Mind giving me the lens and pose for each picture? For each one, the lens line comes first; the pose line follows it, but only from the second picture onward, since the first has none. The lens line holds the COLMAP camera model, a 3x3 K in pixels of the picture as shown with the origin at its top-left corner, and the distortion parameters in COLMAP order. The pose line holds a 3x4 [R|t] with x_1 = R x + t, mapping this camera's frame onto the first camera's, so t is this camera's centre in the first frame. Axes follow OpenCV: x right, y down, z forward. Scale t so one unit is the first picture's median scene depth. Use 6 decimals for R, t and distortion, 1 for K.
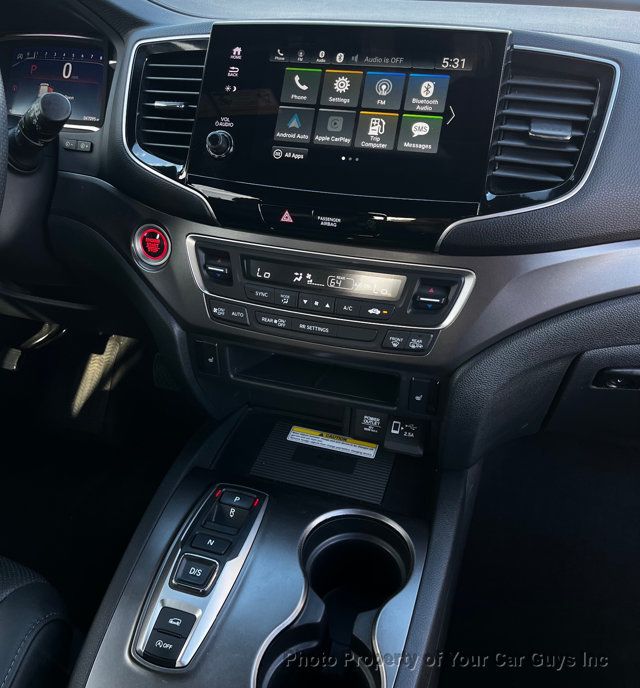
lens RADIAL K [[668.8, 0, 320.0], [0, 668.8, 361.1], [0, 0, 1]] dist [0.014032, 0.004063]
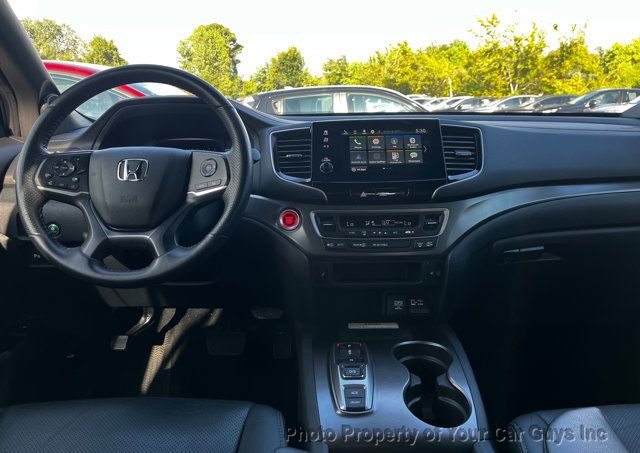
lens RADIAL K [[514.5, 0, 319.8], [0, 514.5, 207.3], [0, 0, 1]] dist [0.030936, -0.008526]
pose [[0.952711, -0.064184, 0.297021, -0.684804], [0.175546, 0.914089, -0.365548, 0.414237], [-0.248041, 0.400402, 0.882130, -0.444501]]
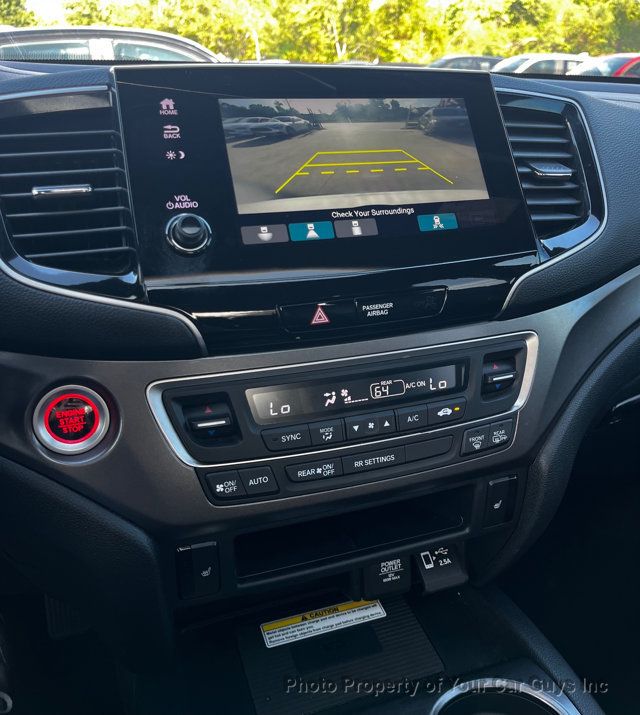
lens RADIAL K [[662.5, 0, 331.9], [0, 662.5, 339.2], [0, 0, 1]] dist [0.081129, -0.116030]
pose [[0.784689, -0.210613, 0.583014, -0.439301], [0.328883, 0.938676, -0.103553, -0.115478], [-0.525452, 0.273000, 0.805836, 0.435467]]
